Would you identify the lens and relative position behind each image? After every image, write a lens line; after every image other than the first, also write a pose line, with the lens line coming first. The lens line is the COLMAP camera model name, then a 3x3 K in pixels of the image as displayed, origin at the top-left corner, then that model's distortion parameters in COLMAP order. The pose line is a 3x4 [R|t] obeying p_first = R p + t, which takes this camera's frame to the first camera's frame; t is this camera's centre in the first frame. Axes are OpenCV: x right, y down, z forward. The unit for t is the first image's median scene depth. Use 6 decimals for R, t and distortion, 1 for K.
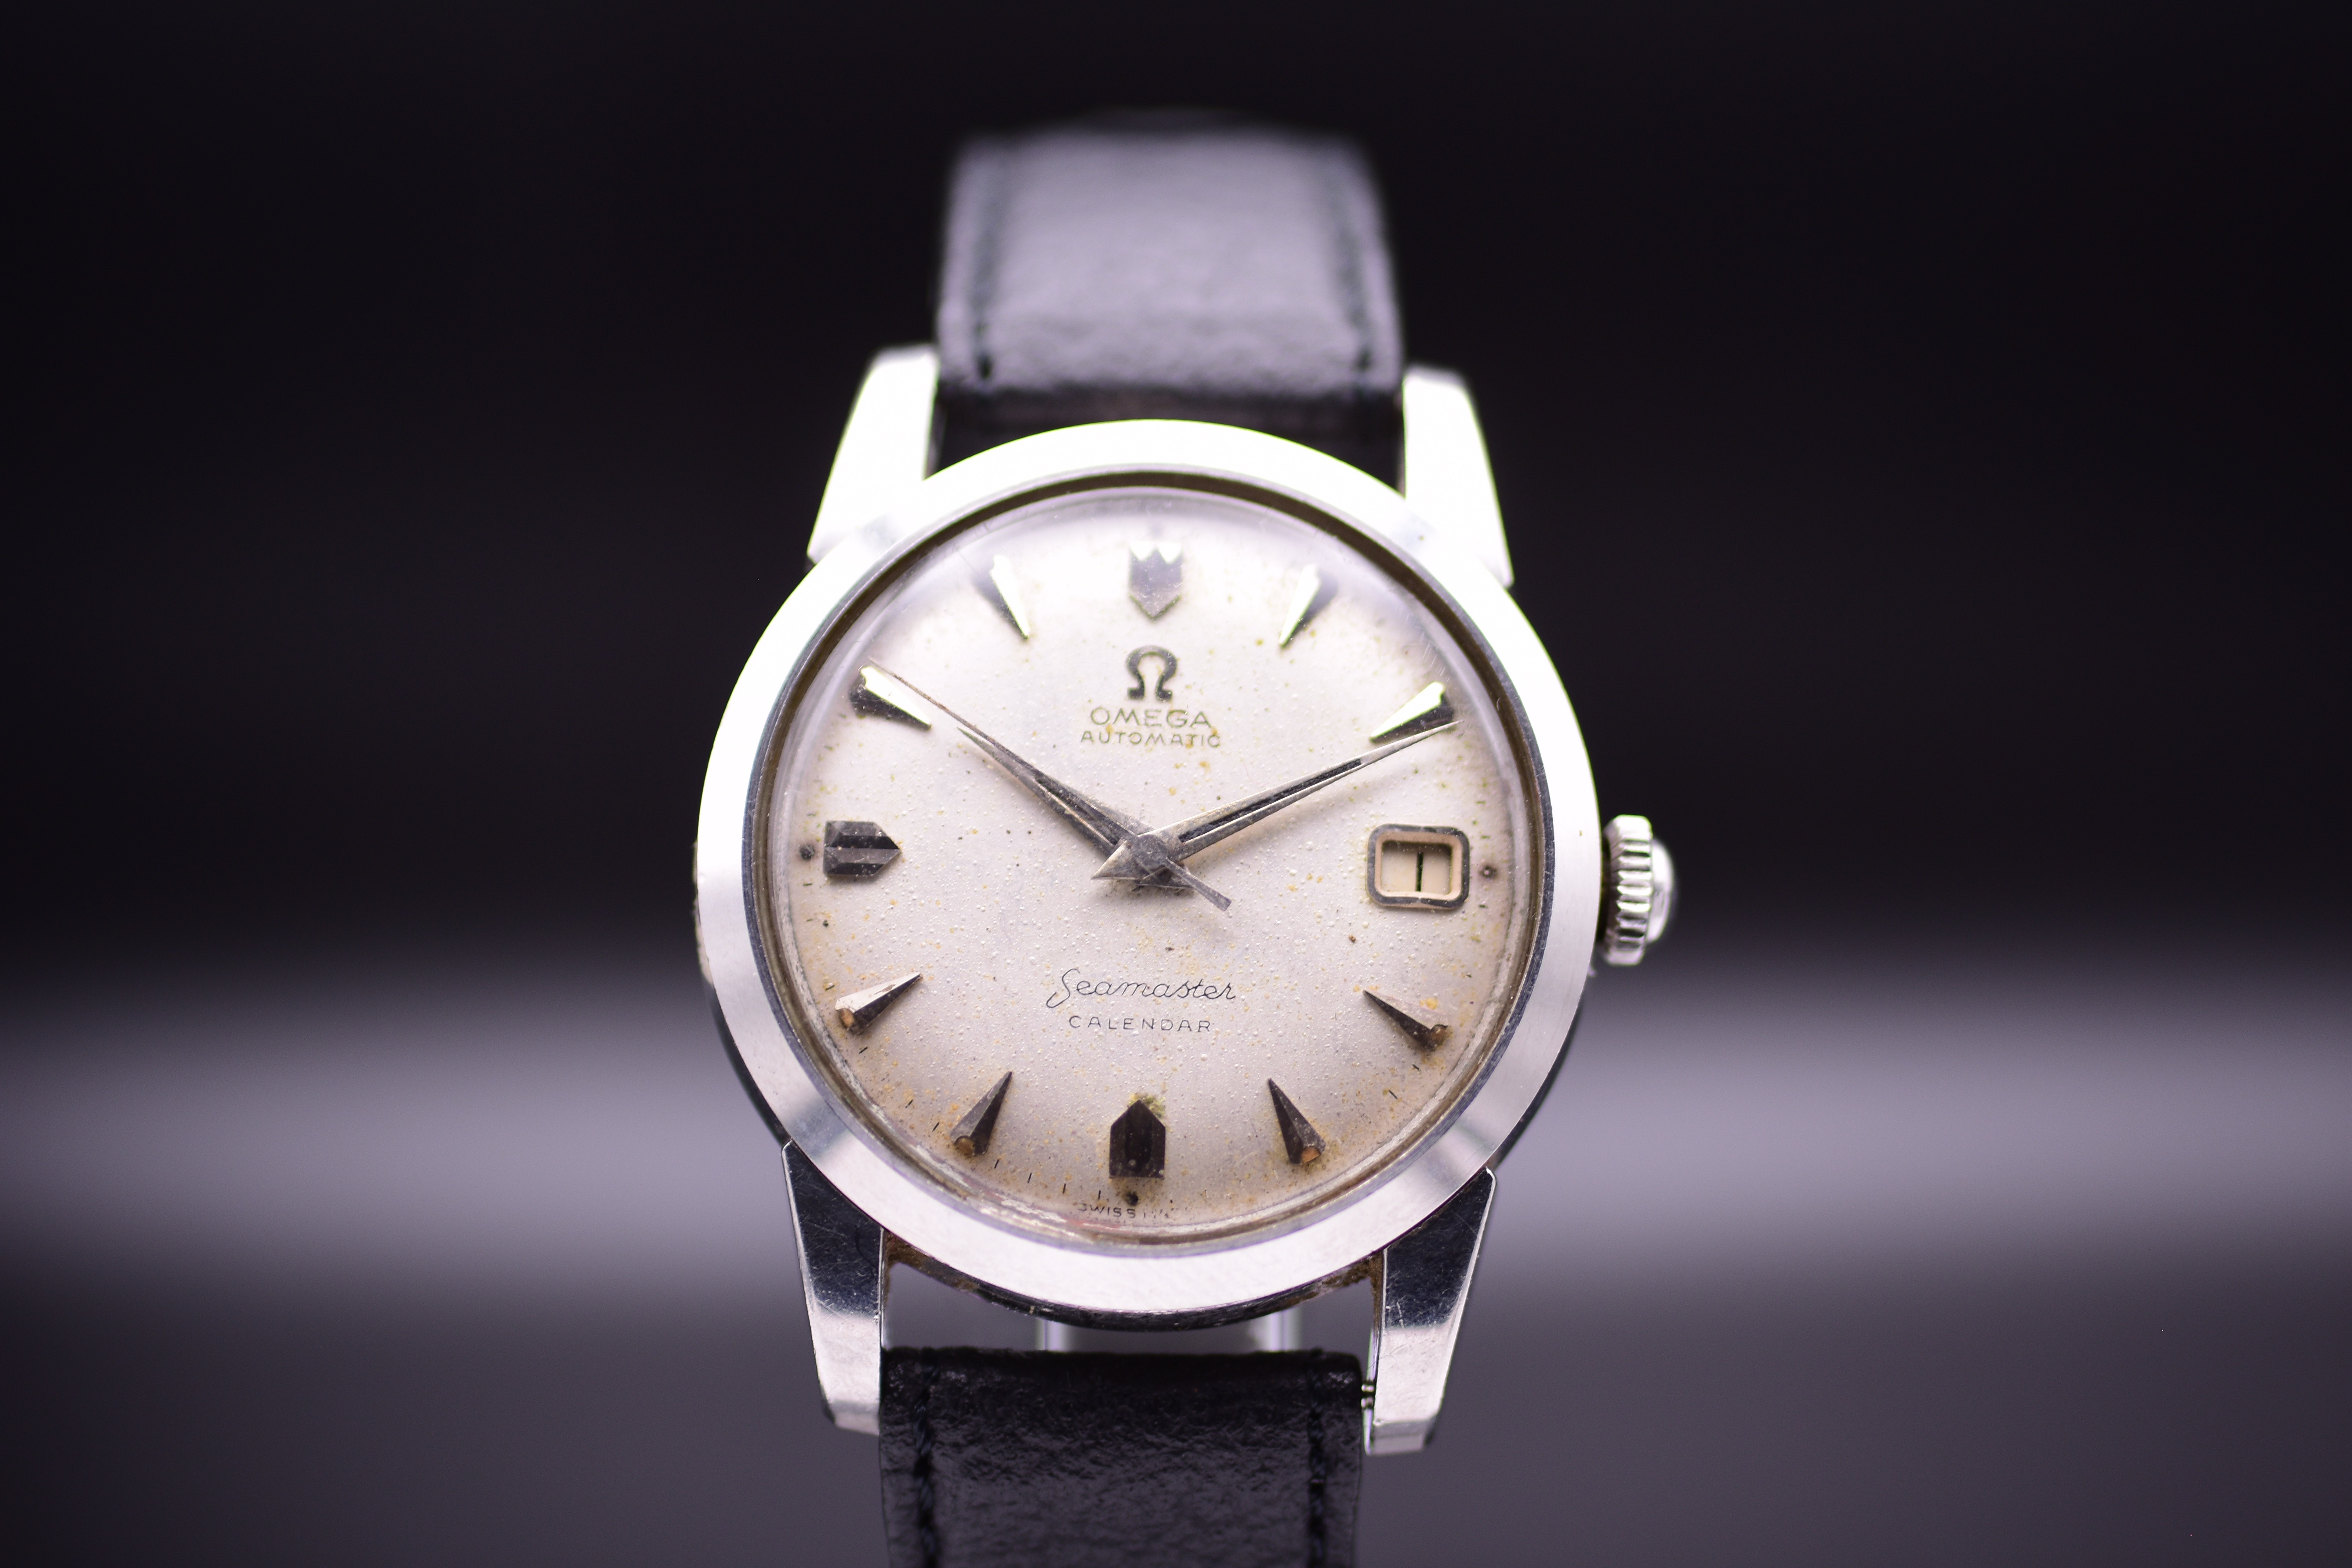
lens RADIAL K [[5212.0, 0, 1176.0], [0, 5212.0, 784.0], [0, 0, 1]] dist [-0.005382, -0.092697]
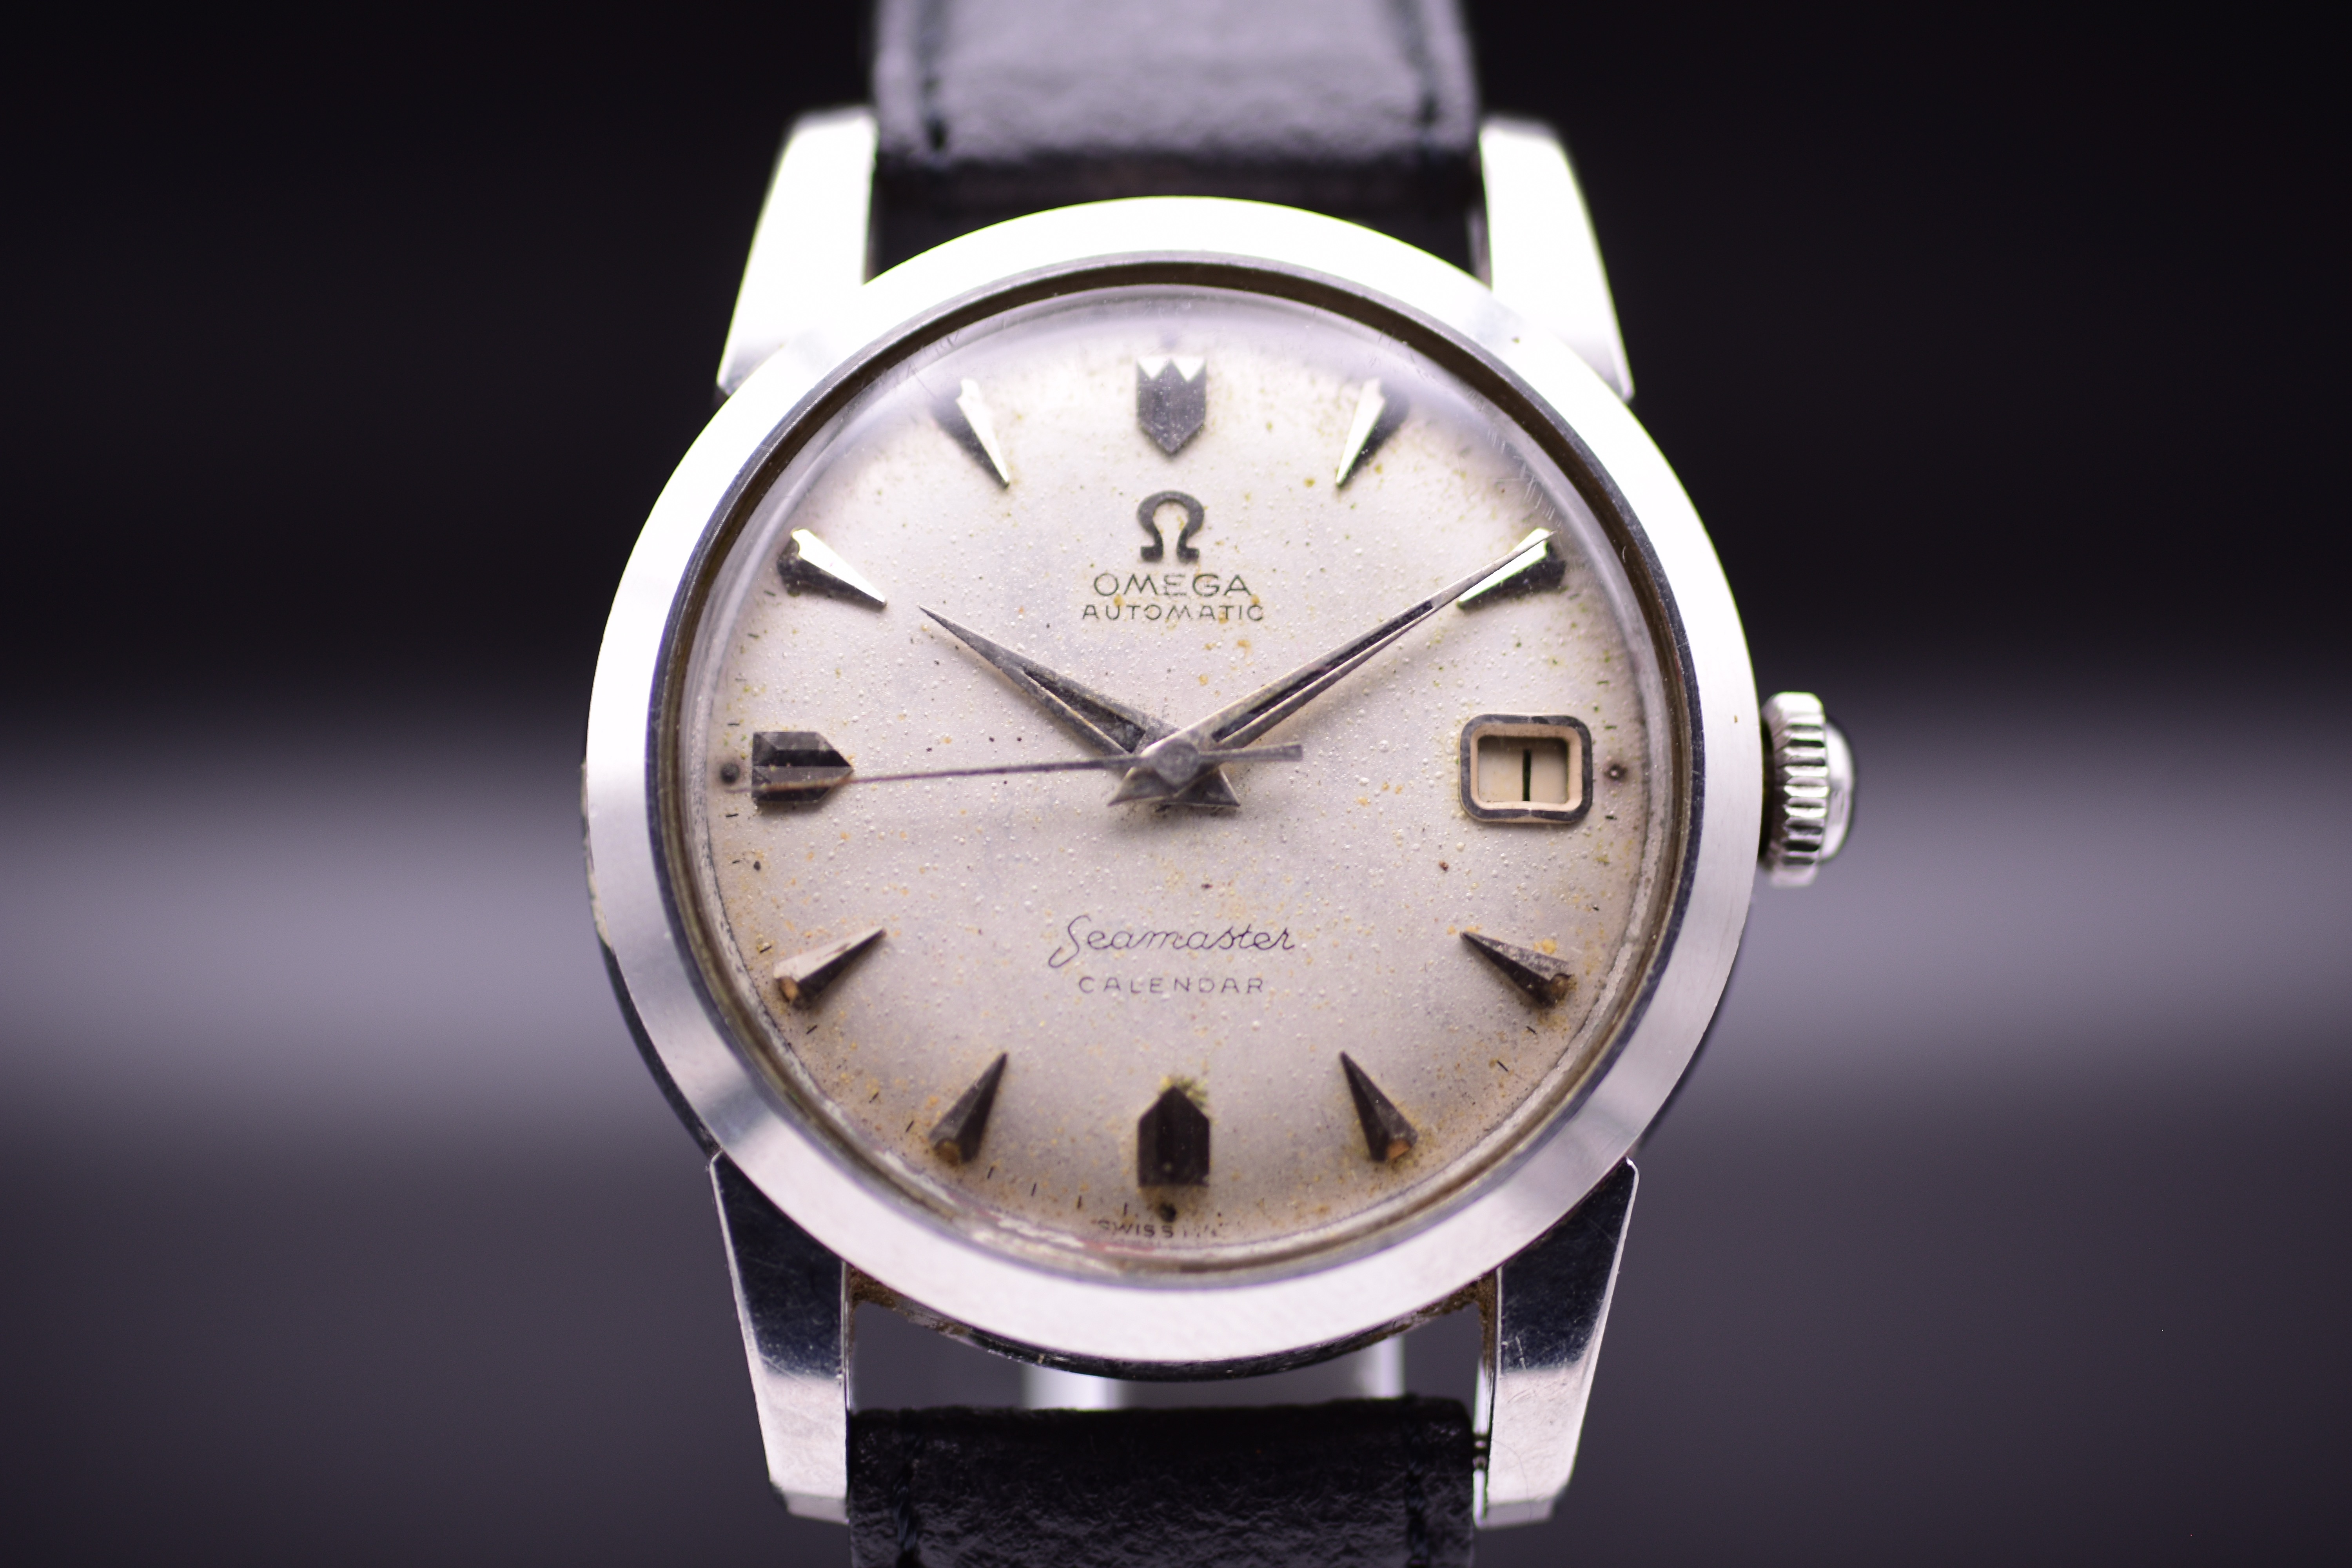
lens RADIAL K [[5212.0, 0, 1176.0], [0, 5212.0, 784.0], [0, 0, 1]] dist [-0.005382, -0.092697]
pose [[0.999354, -0.029779, 0.020103, -0.020641], [0.028938, 0.998744, 0.040910, -0.014866], [-0.021296, -0.040302, 0.998961, 0.232468]]
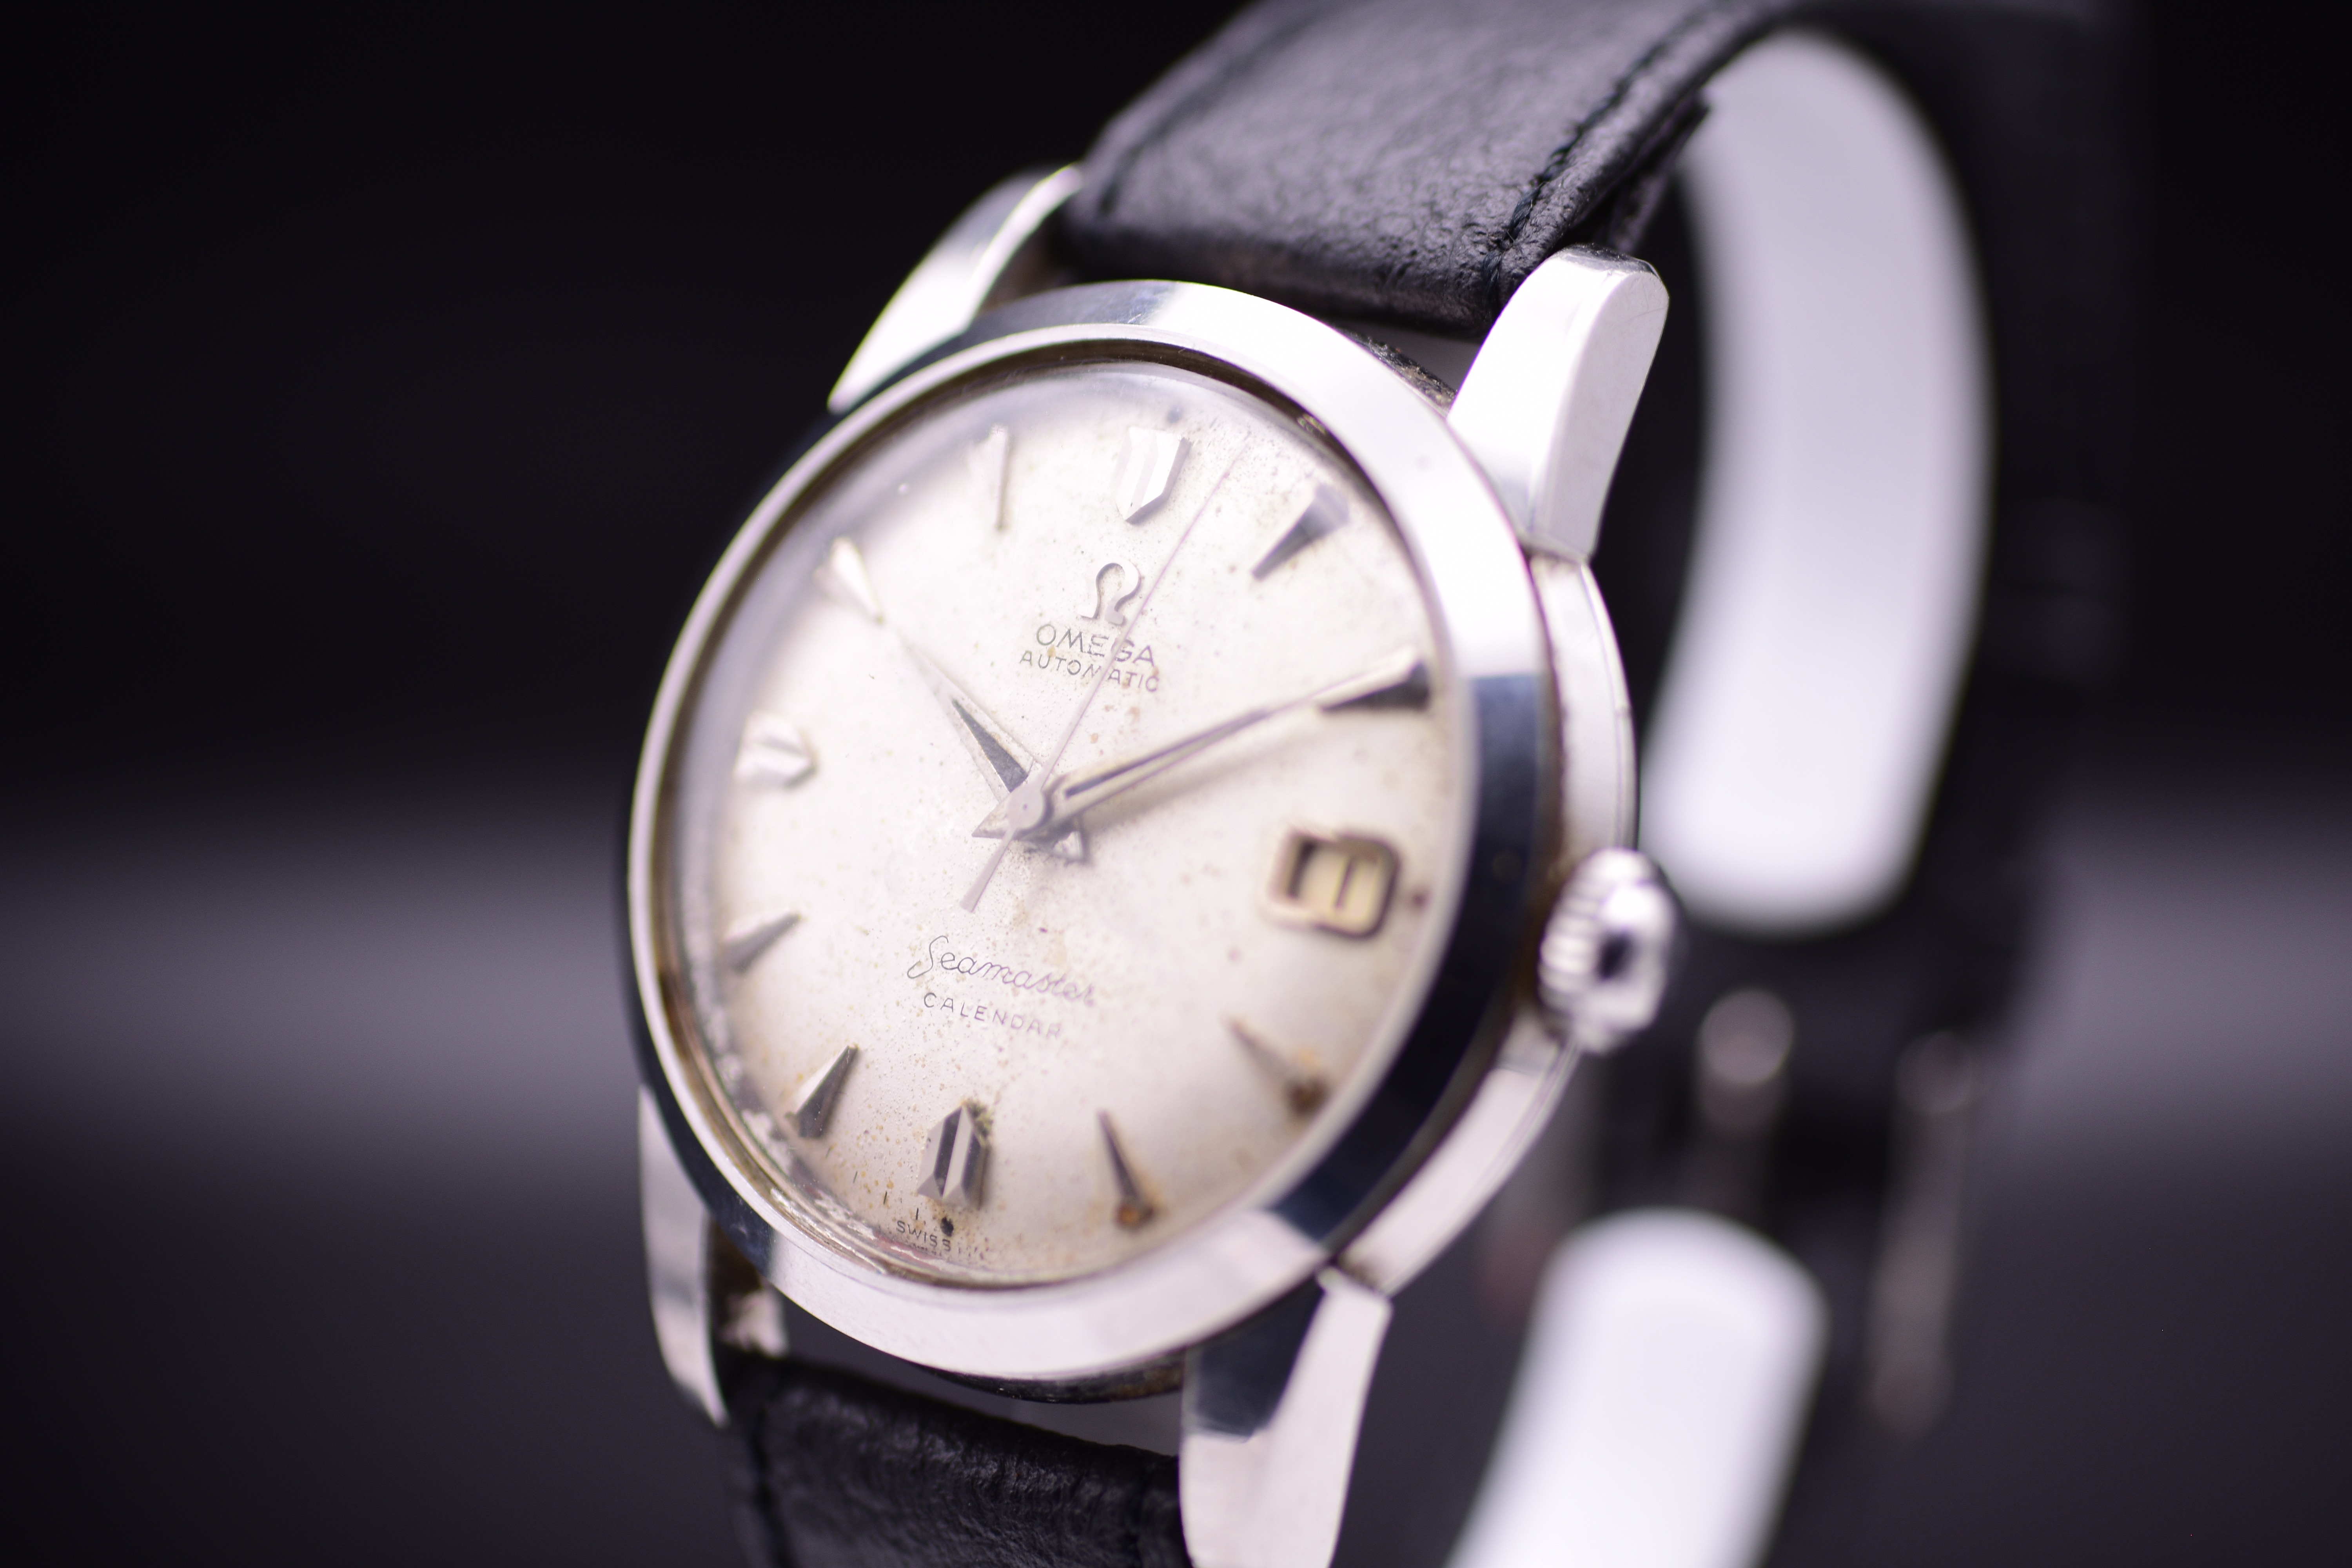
lens RADIAL K [[5212.0, 0, 1176.0], [0, 5212.0, 784.0], [0, 0, 1]] dist [-0.005382, -0.092697]
pose [[0.825705, 0.144648, -0.545242, 0.449203], [-0.132360, 0.989261, 0.061999, -0.043149], [0.548354, 0.020975, 0.835983, 0.336190]]
